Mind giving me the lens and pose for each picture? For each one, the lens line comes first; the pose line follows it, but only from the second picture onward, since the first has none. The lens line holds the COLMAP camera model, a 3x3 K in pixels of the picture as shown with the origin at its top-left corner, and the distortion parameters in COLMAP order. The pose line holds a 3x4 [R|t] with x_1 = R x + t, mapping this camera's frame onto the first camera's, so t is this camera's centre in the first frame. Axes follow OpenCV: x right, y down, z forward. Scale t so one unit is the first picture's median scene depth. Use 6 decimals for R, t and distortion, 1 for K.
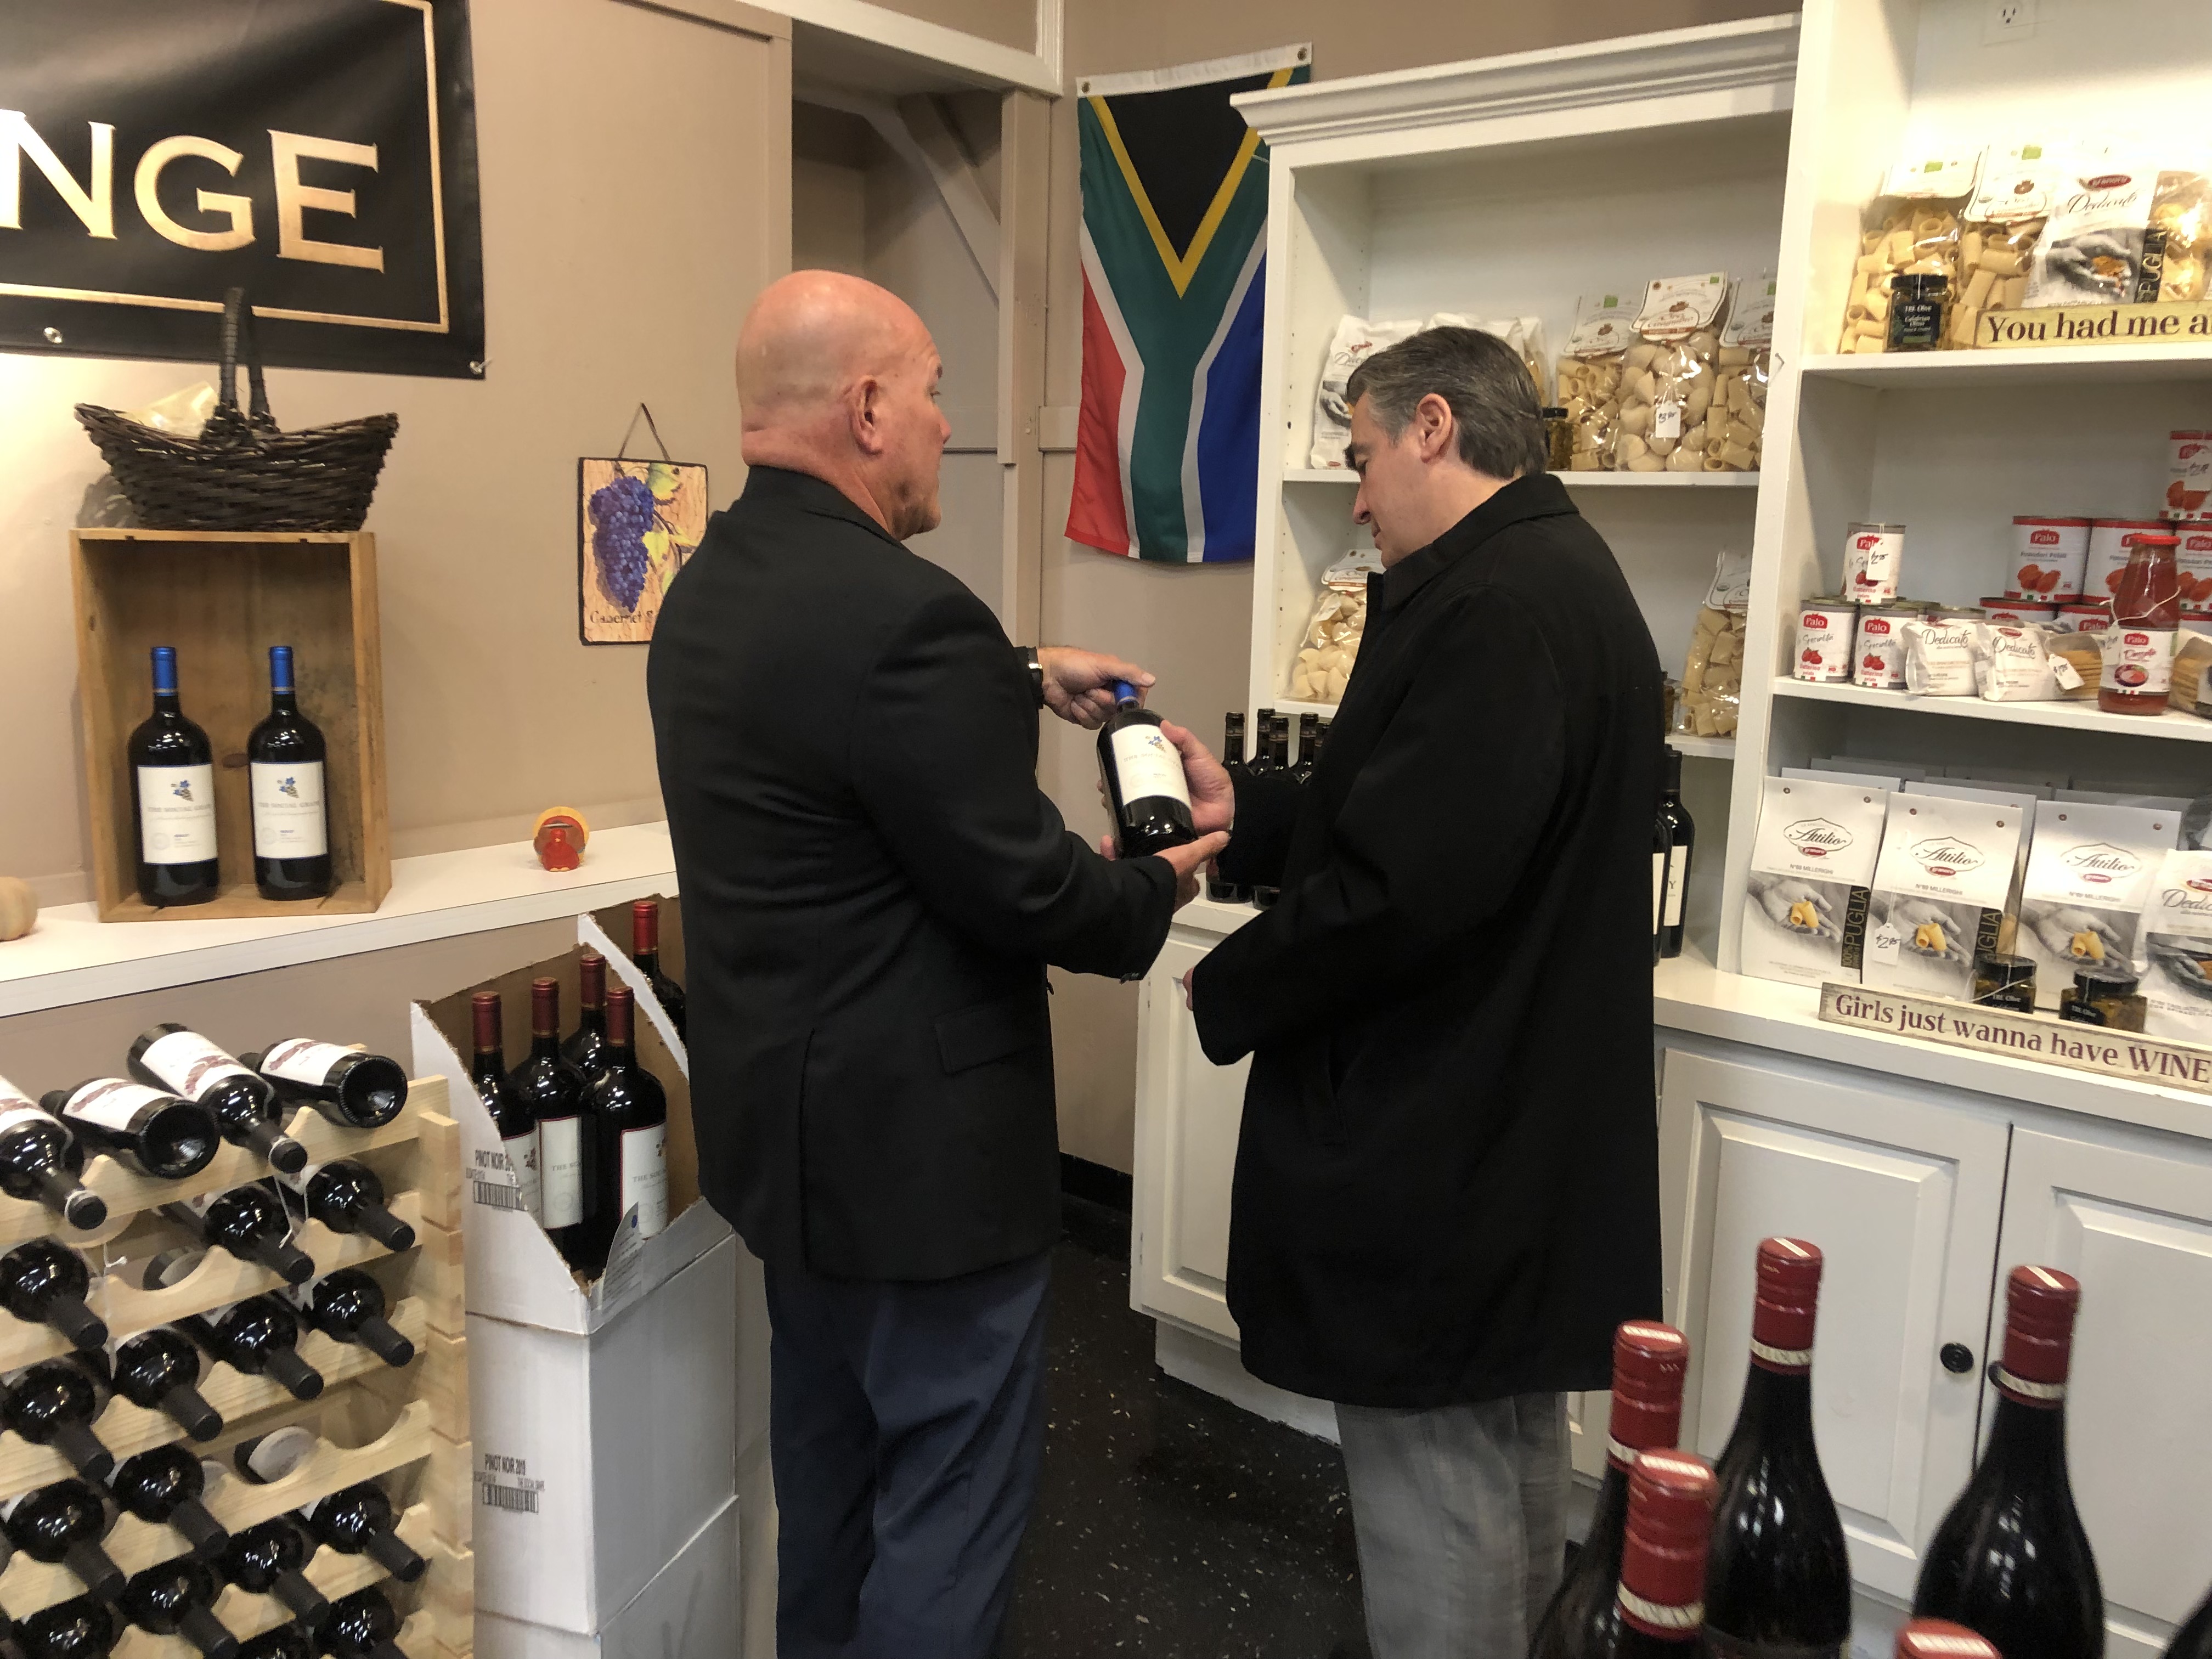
lens RADIAL K [[1790.0, 0, 1119.3], [0, 1790.0, 833.8], [0, 0, 1]] dist [0.010346, -0.004418]
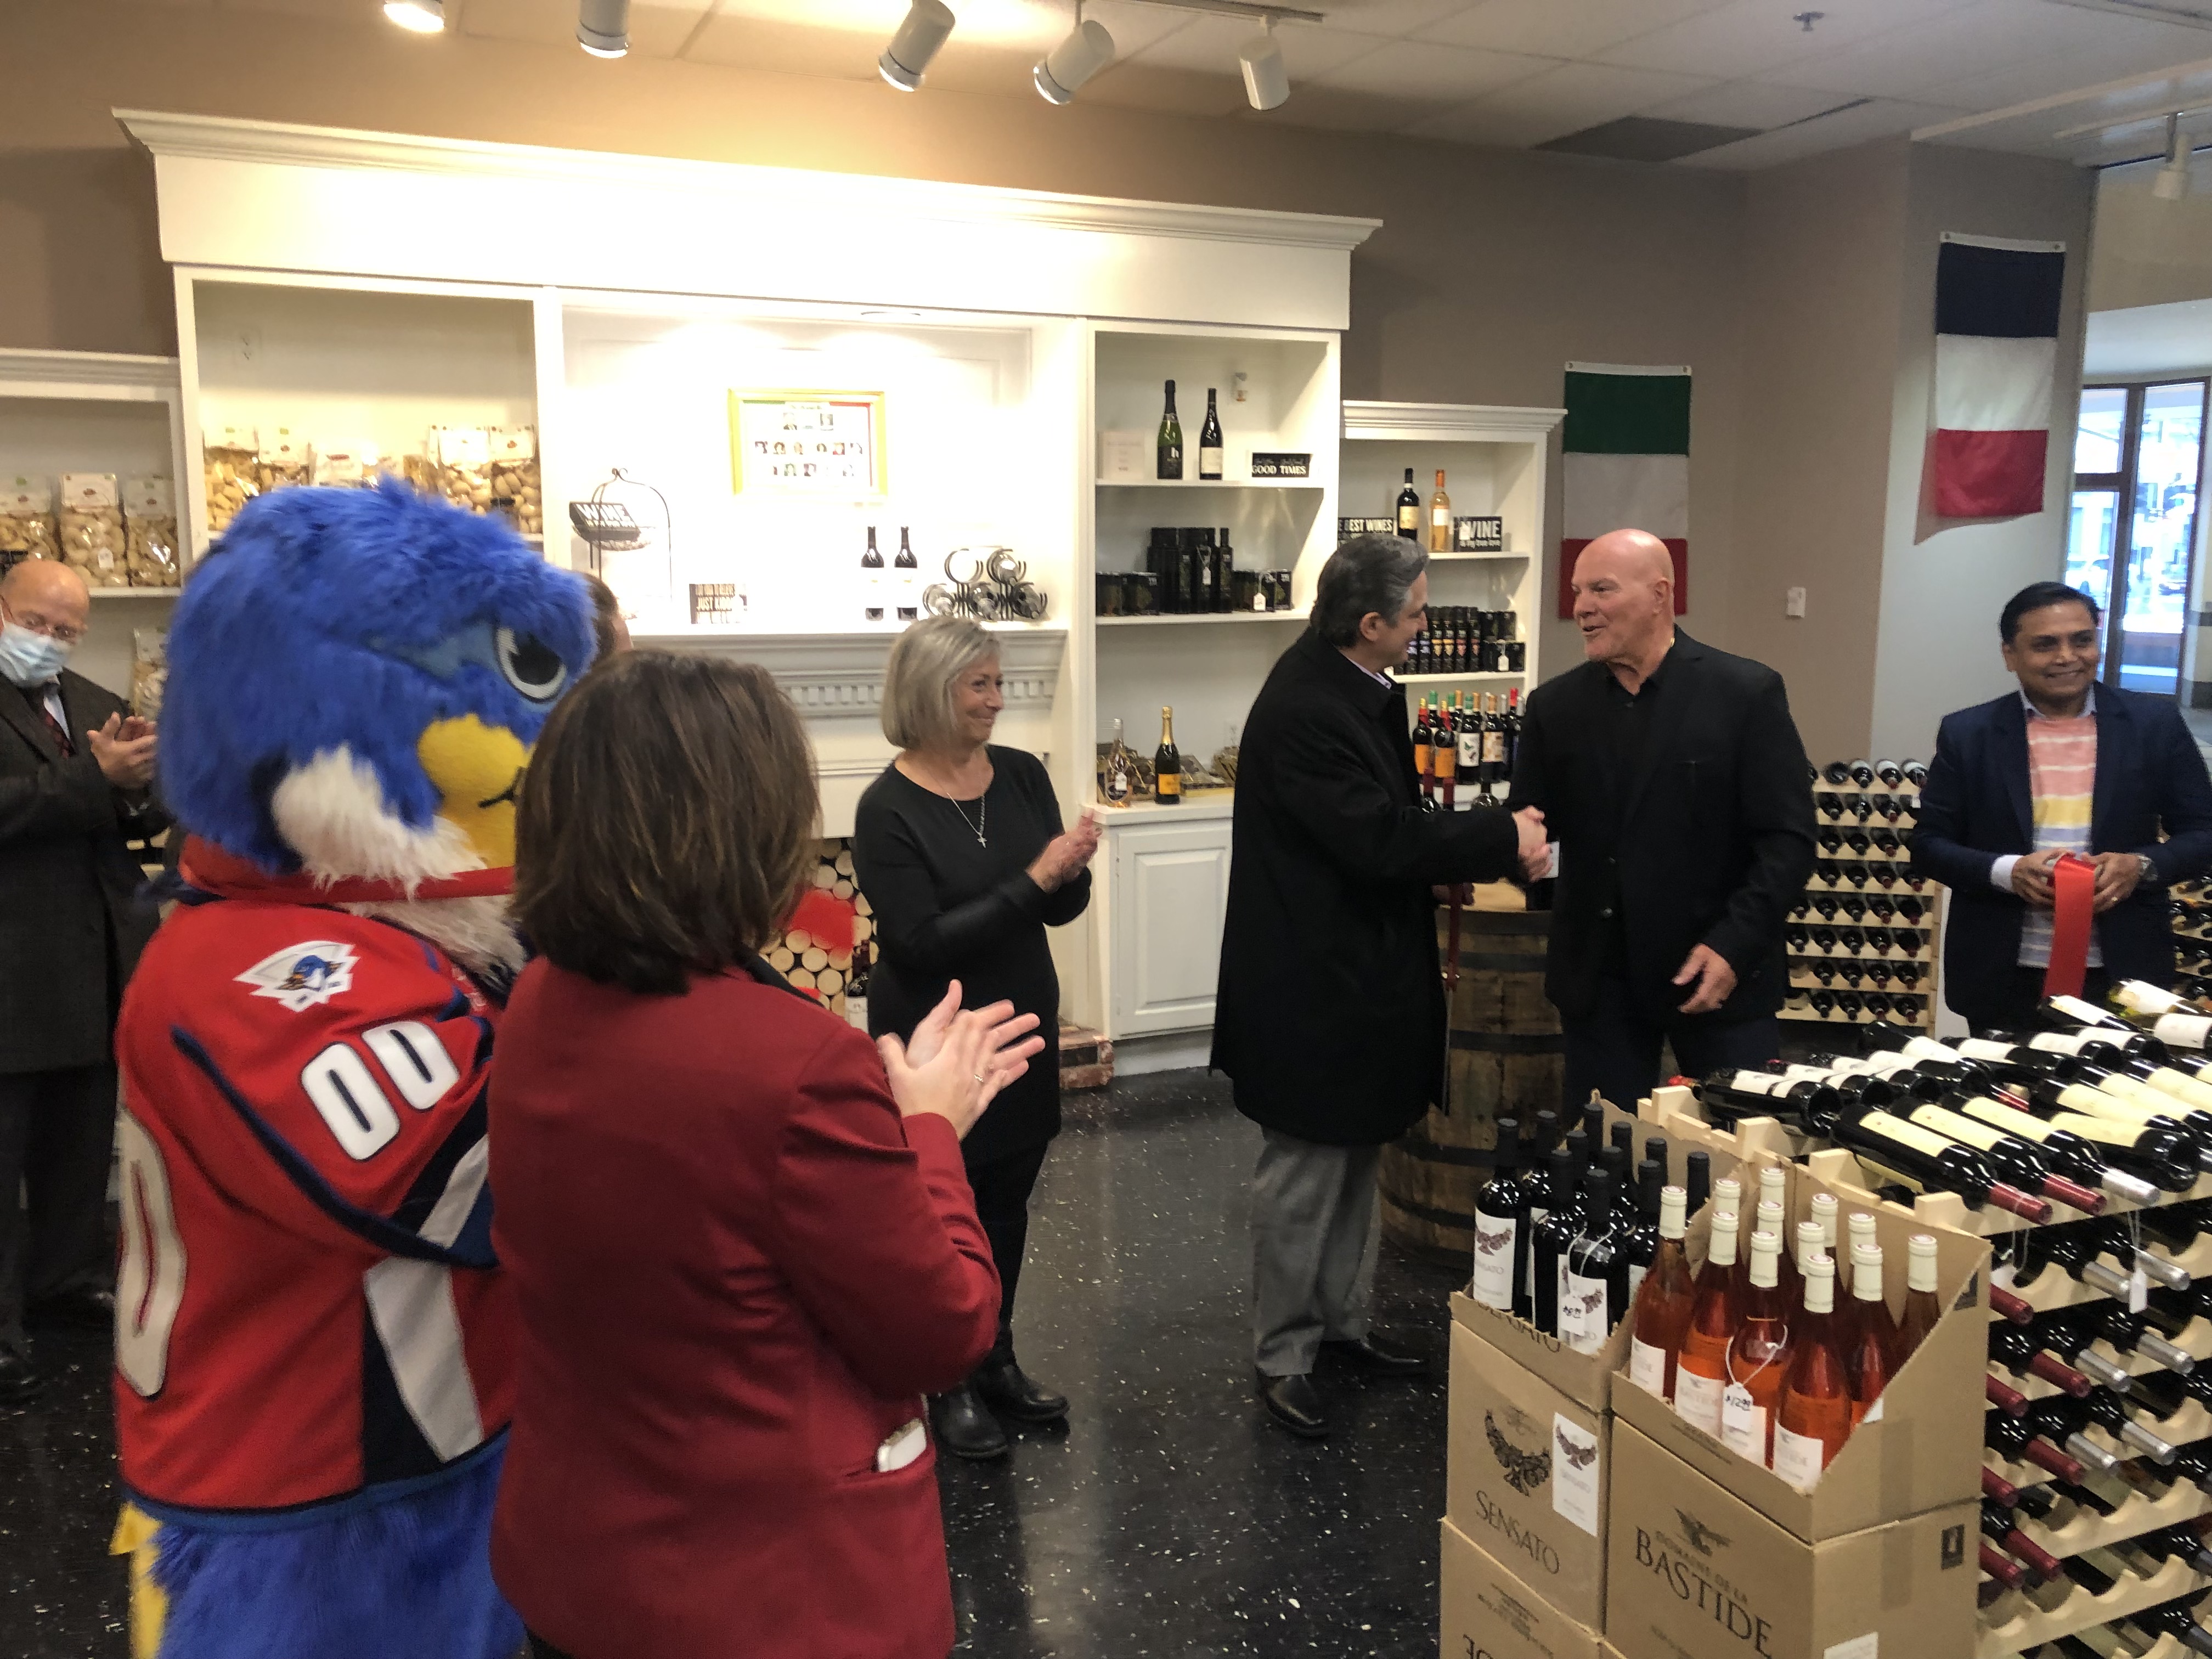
lens RADIAL K [[1836.8, 0, 1115.2], [0, 1836.8, 800.9], [0, 0, 1]] dist [0.012361, 0.008183]
pose [[0.452472, -0.145877, 0.879767, -0.904498], [0.163286, 0.983404, 0.079082, 0.023897], [-0.876702, 0.107872, 0.468782, -0.720193]]
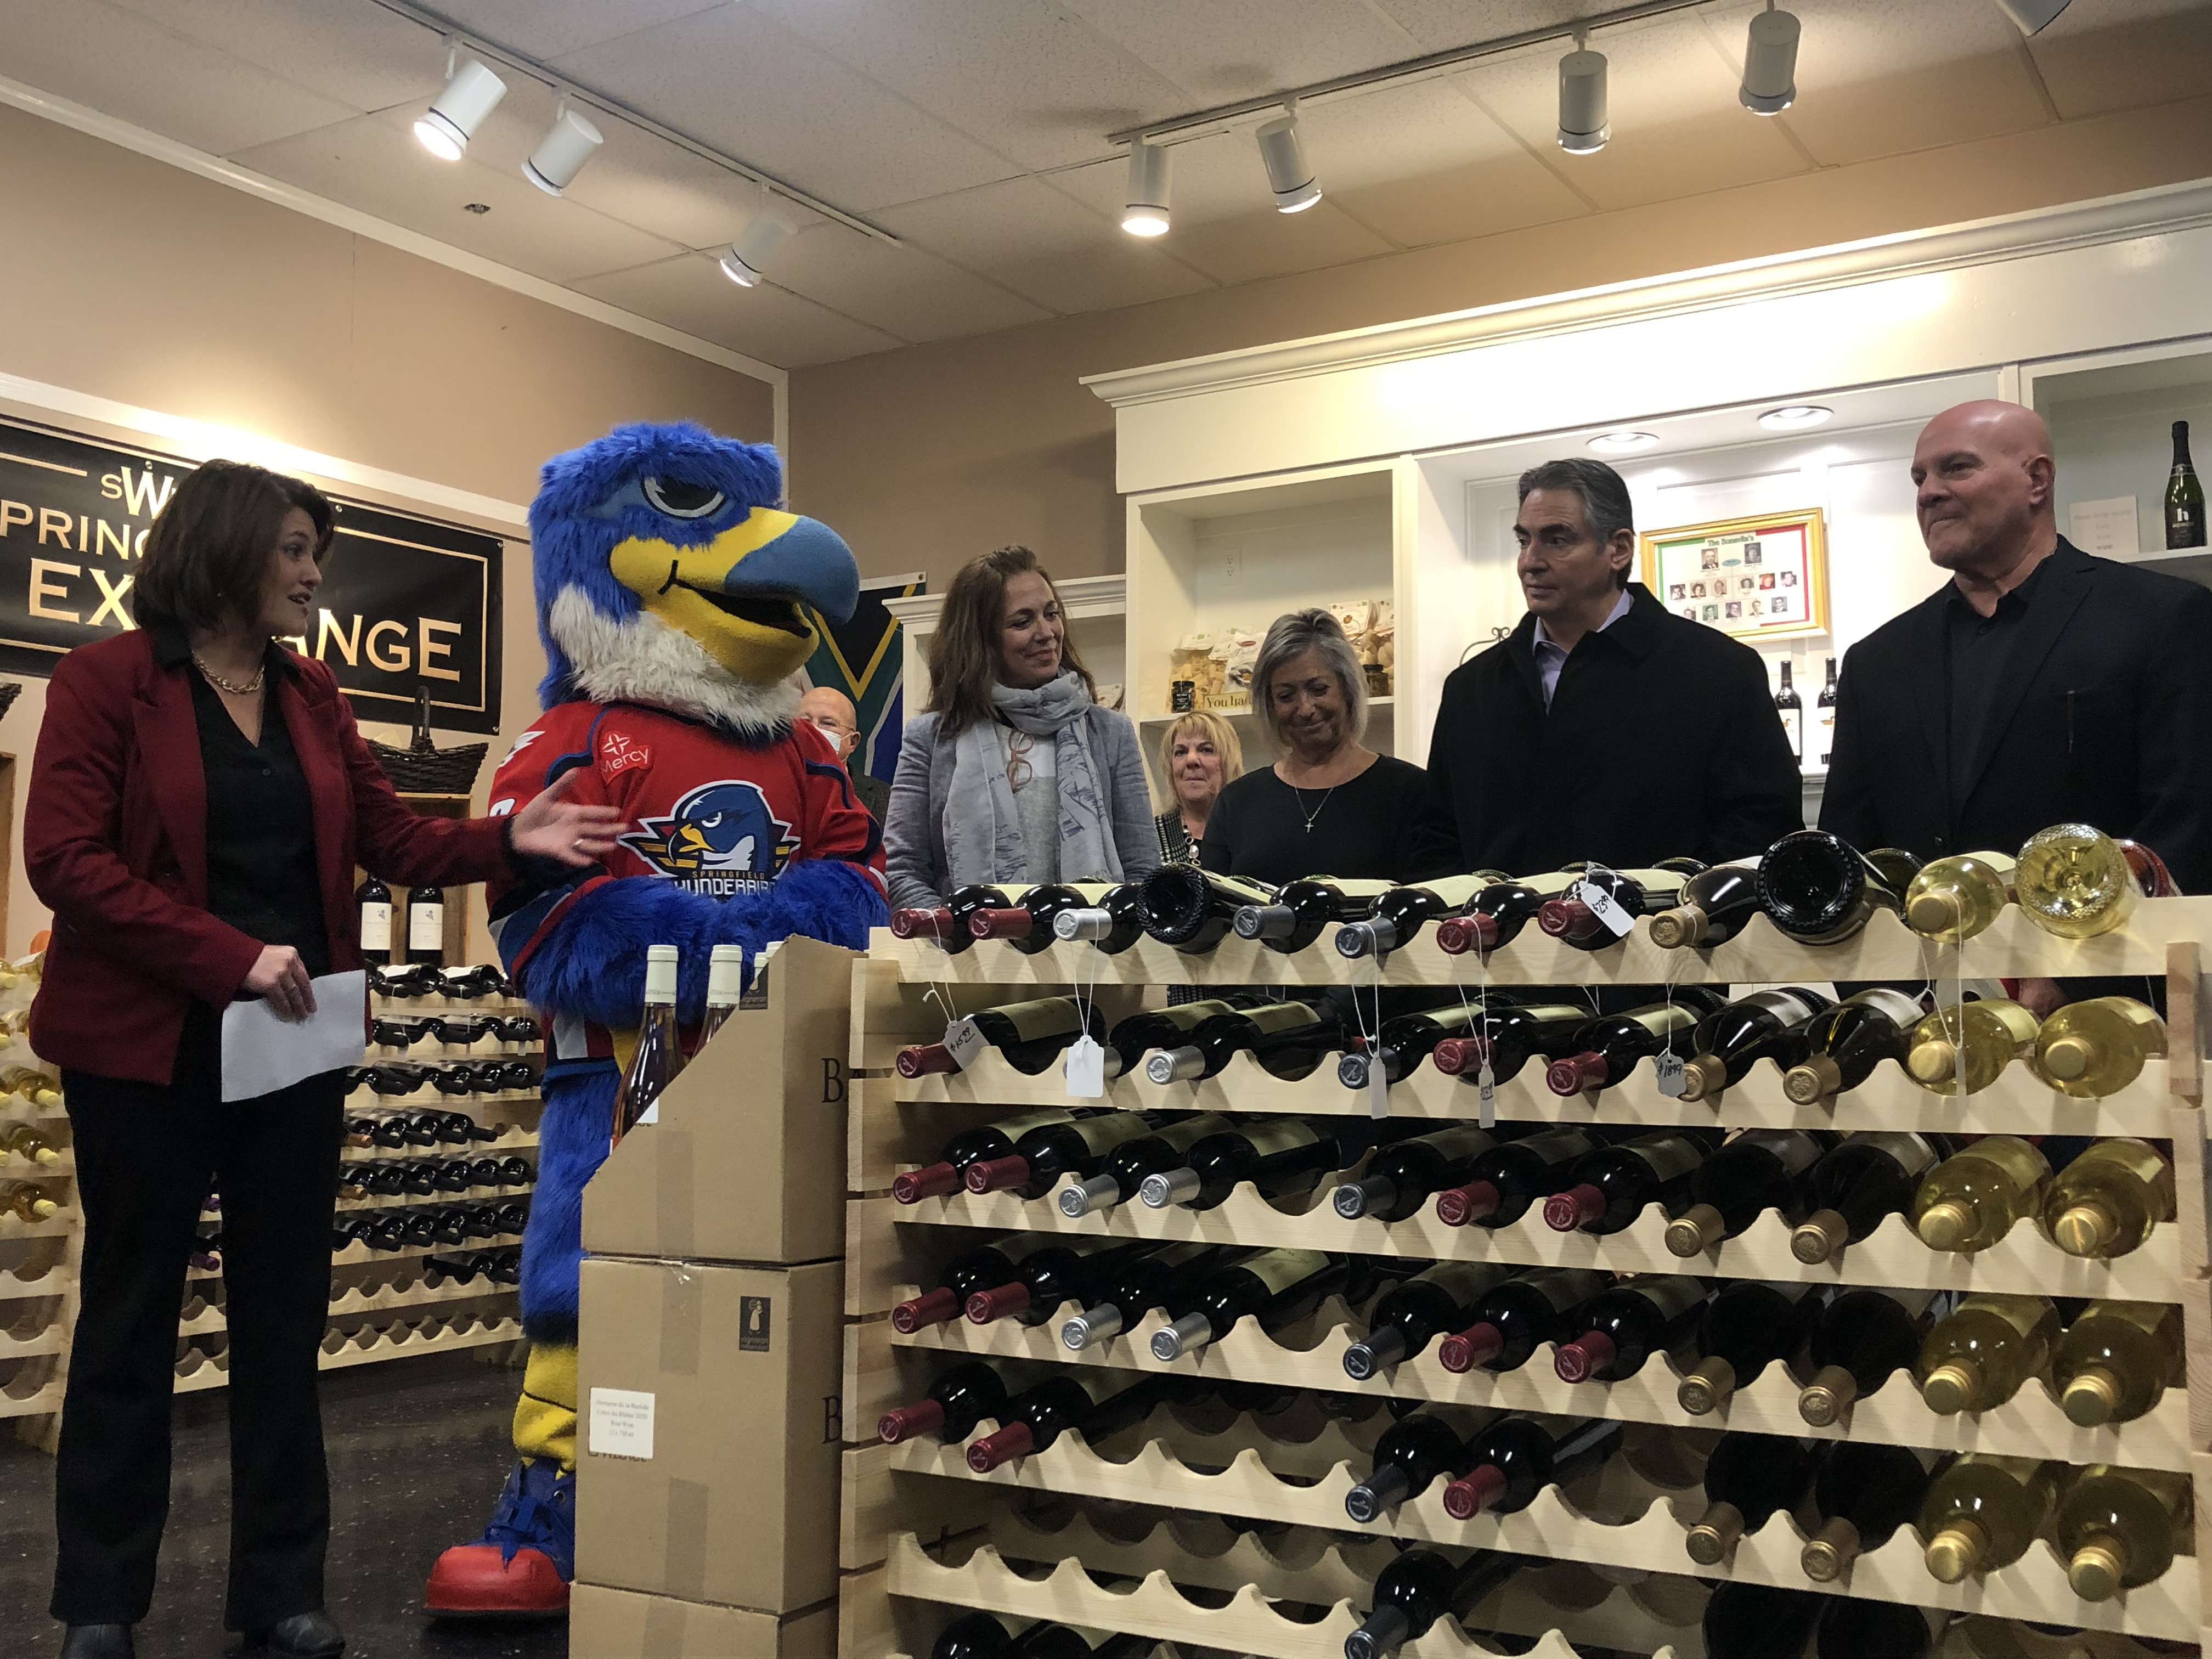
lens RADIAL K [[2203.2, 0, 1119.2], [0, 2203.2, 795.9], [0, 0, 1]] dist [0.122470, -0.352676]
pose [[0.988873, -0.008846, 0.148499, -0.047293], [0.048745, 0.962388, -0.267269, 0.514085], [-0.140549, 0.271534, 0.952111, -1.449484]]
